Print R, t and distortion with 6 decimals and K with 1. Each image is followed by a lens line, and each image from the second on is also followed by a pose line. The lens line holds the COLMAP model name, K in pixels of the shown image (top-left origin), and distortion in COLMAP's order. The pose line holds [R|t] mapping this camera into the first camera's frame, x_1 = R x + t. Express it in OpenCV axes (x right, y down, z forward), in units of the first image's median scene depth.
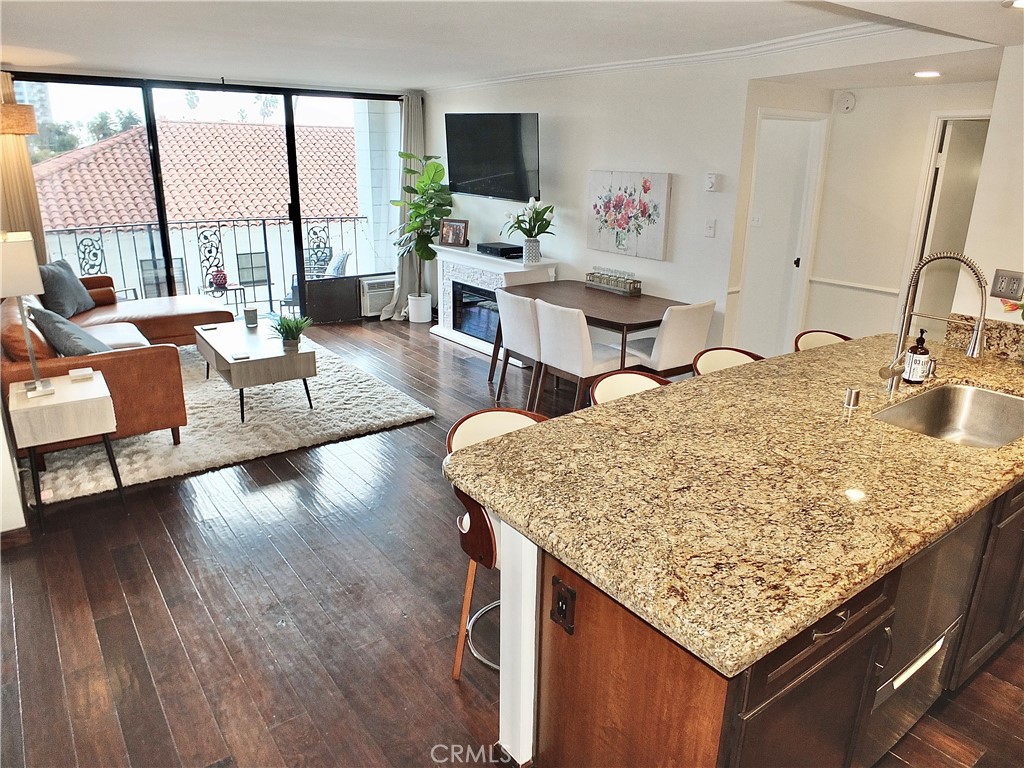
lens RADIAL K [[693.6, 0, 510.4], [0, 693.6, 375.1], [0, 0, 1]] dist [-0.033550, 0.012430]
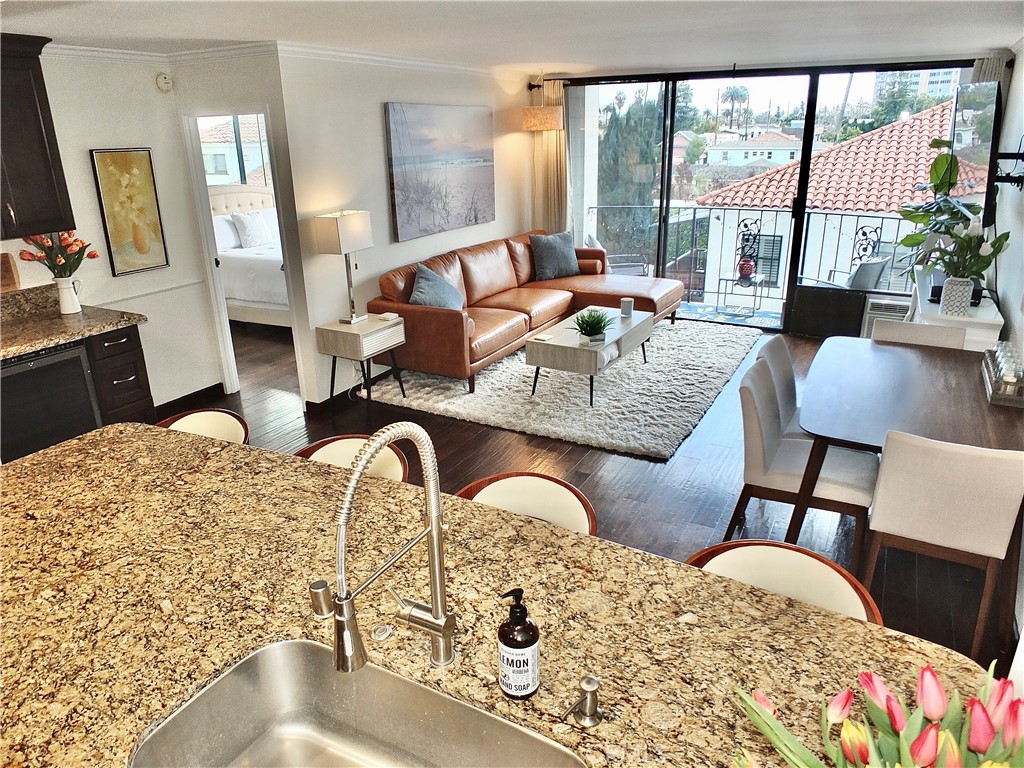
lens RADIAL K [[693.6, 0, 511.0], [0, 693.6, 376.3], [0, 0, 1]] dist [-0.033550, 0.012430]
pose [[0.423998, 0.284499, -0.859817, 1.009654], [-0.250190, 0.949229, 0.190709, -0.302677], [0.870420, 0.134258, 0.473650, 0.812853]]
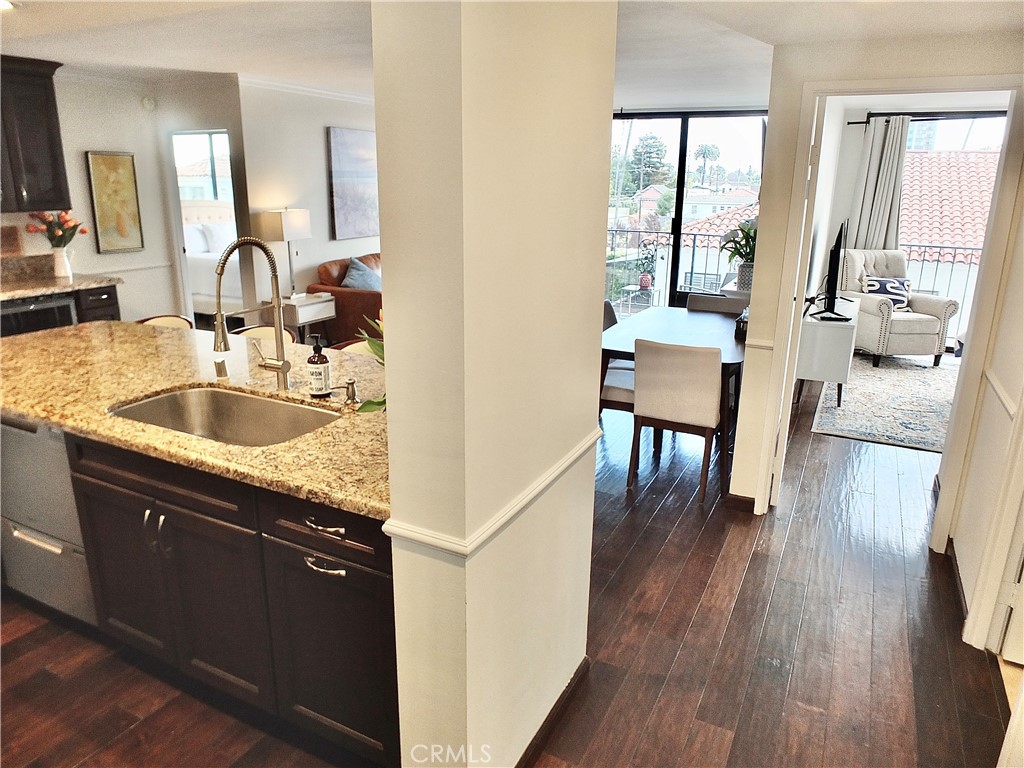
lens RADIAL K [[693.6, 0, 509.2], [0, 693.6, 377.9], [0, 0, 1]] dist [-0.033550, 0.012430]
pose [[0.446669, 0.238071, -0.862444, 1.569733], [-0.275503, 0.953708, 0.120578, -0.197411], [0.851226, 0.183747, 0.491581, 0.839126]]
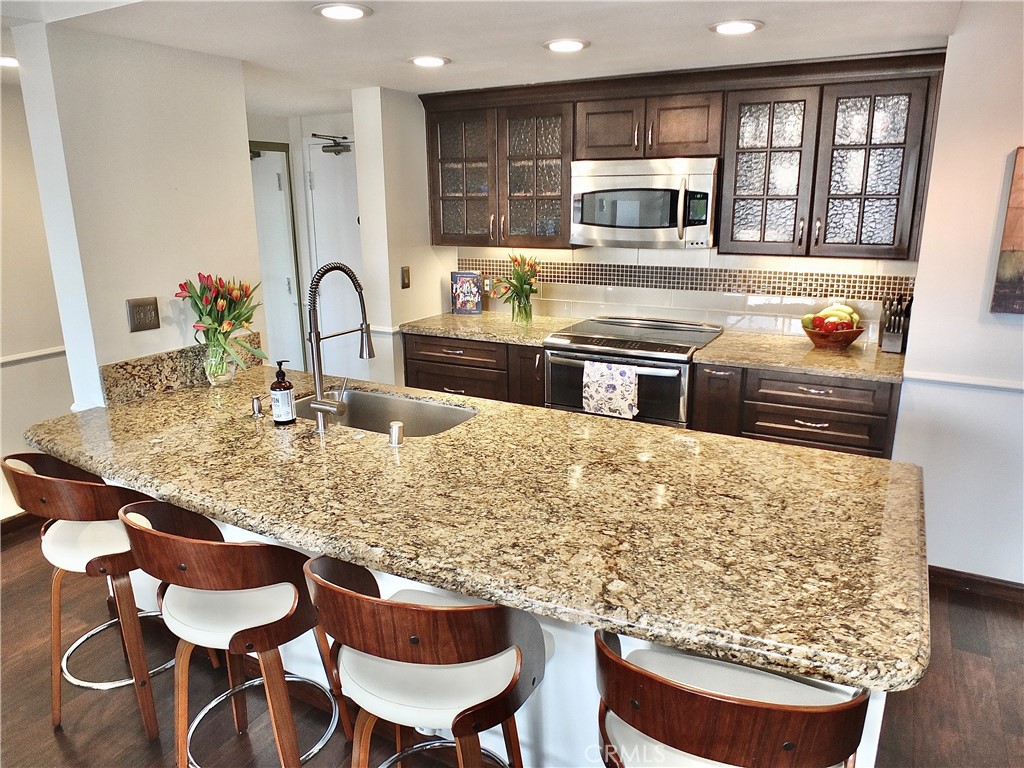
lens RADIAL K [[693.6, 0, 519.8], [0, 693.6, 383.4], [0, 0, 1]] dist [-0.033550, 0.012430]
pose [[-0.426135, -0.242872, 0.871449, -0.311272], [0.273126, 0.883799, 0.379871, -0.307599], [-0.862445, 0.399891, -0.310283, 1.086922]]
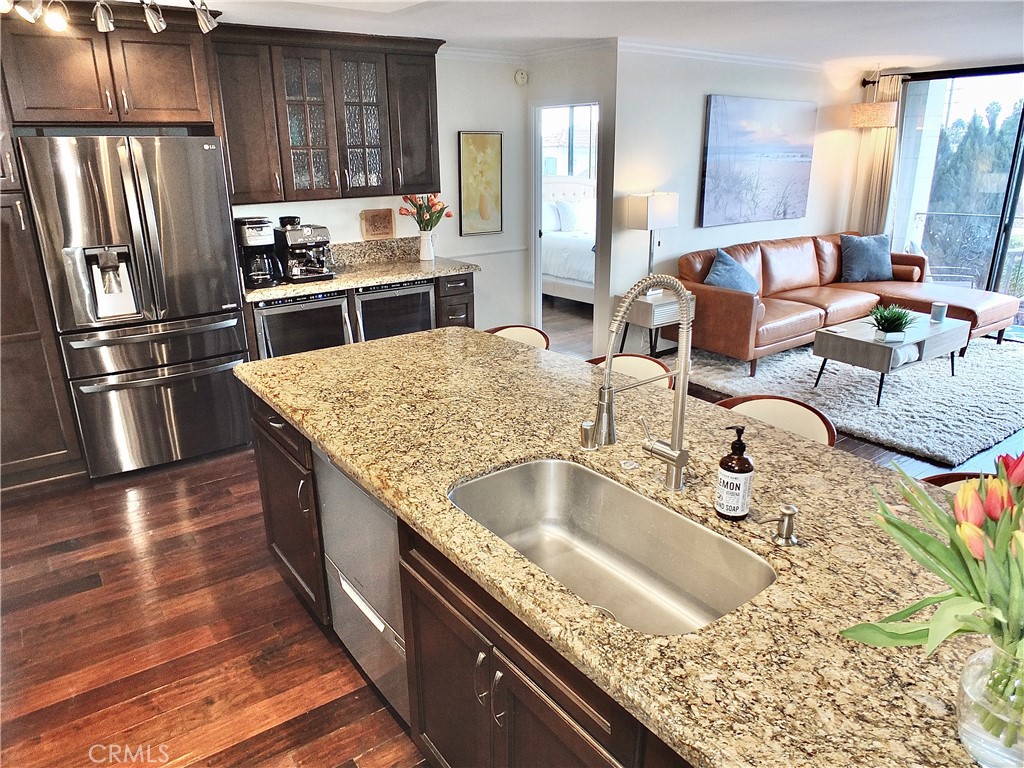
lens RADIAL K [[693.6, 0, 518.6], [0, 693.6, 380.1], [0, 0, 1]] dist [-0.033550, 0.012430]
pose [[0.009642, 0.307151, -0.951612, 1.199145], [-0.293870, 0.910502, 0.290905, -0.225833], [0.955797, 0.276846, 0.099041, 0.809587]]
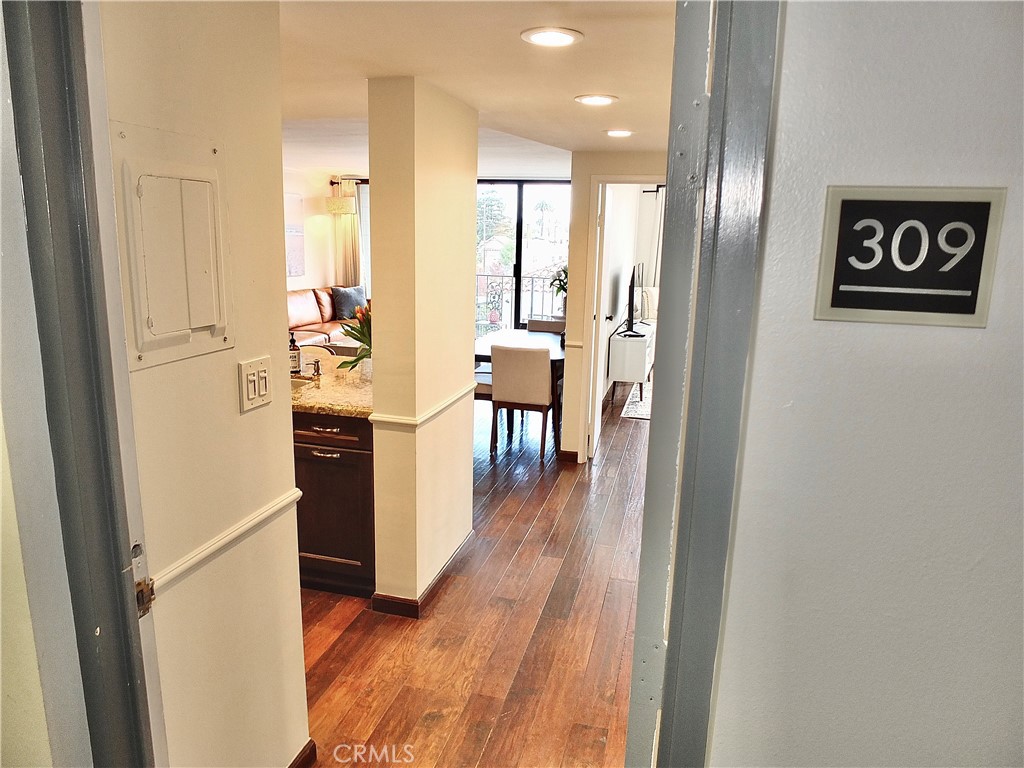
lens RADIAL K [[693.6, 0, 502.9], [0, 693.6, 375.5], [0, 0, 1]] dist [-0.033550, 0.012430]
pose [[0.622689, 0.158857, -0.766174, 2.029623], [-0.251400, 0.967876, -0.003642, -0.087055], [0.740983, 0.194884, 0.642623, 0.482757]]
